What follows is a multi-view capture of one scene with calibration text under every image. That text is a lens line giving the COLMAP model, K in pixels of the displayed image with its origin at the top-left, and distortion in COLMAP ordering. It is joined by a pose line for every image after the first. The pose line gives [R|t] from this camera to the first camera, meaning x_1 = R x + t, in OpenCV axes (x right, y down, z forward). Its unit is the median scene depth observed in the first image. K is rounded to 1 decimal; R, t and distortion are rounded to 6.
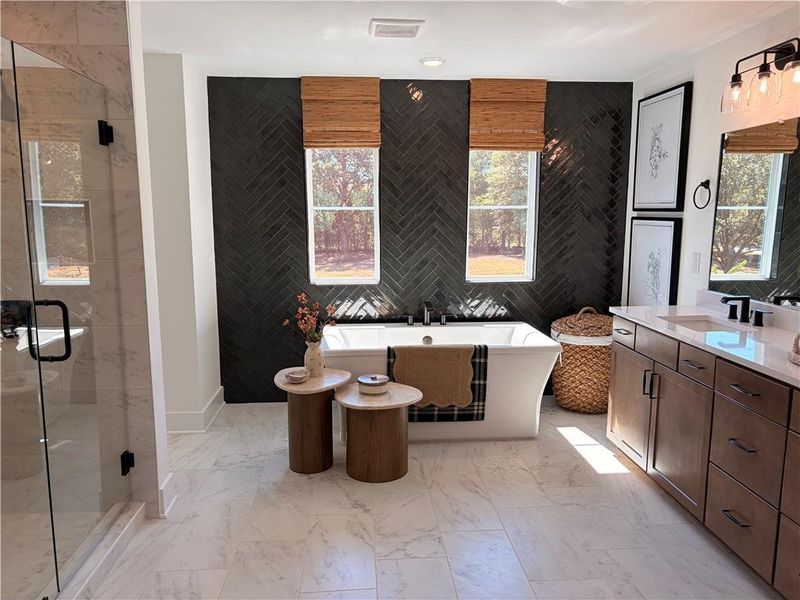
lens RADIAL K [[596.0, 0, 400.0], [0, 596.0, 300.0], [0, 0, 1]] dist [0.111995, -0.130339]
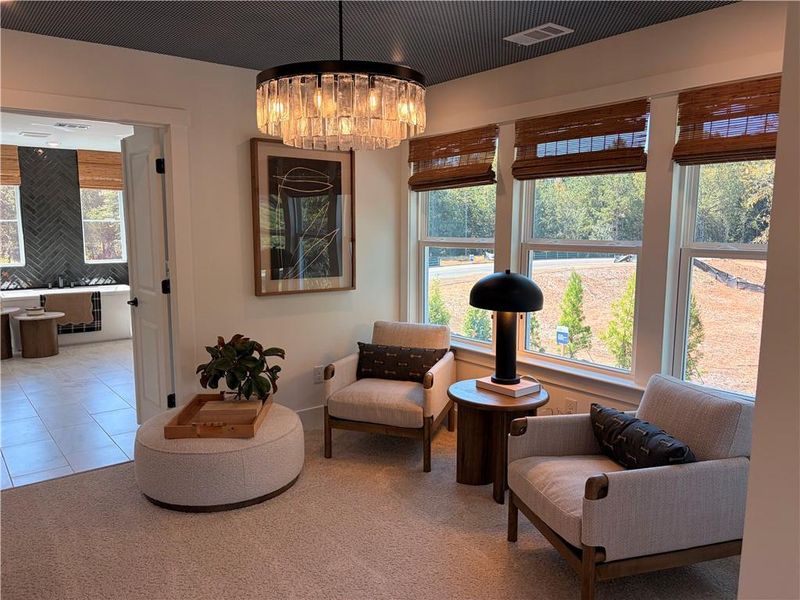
lens RADIAL K [[596.0, 0, 400.0], [0, 596.0, 300.0], [0, 0, 1]] dist [0.111995, -0.130339]
pose [[0.831851, -0.070900, 0.550452, -0.116333], [0.083419, 0.996512, 0.002290, 0.159025], [-0.548695, 0.044013, 0.834863, -1.043115]]
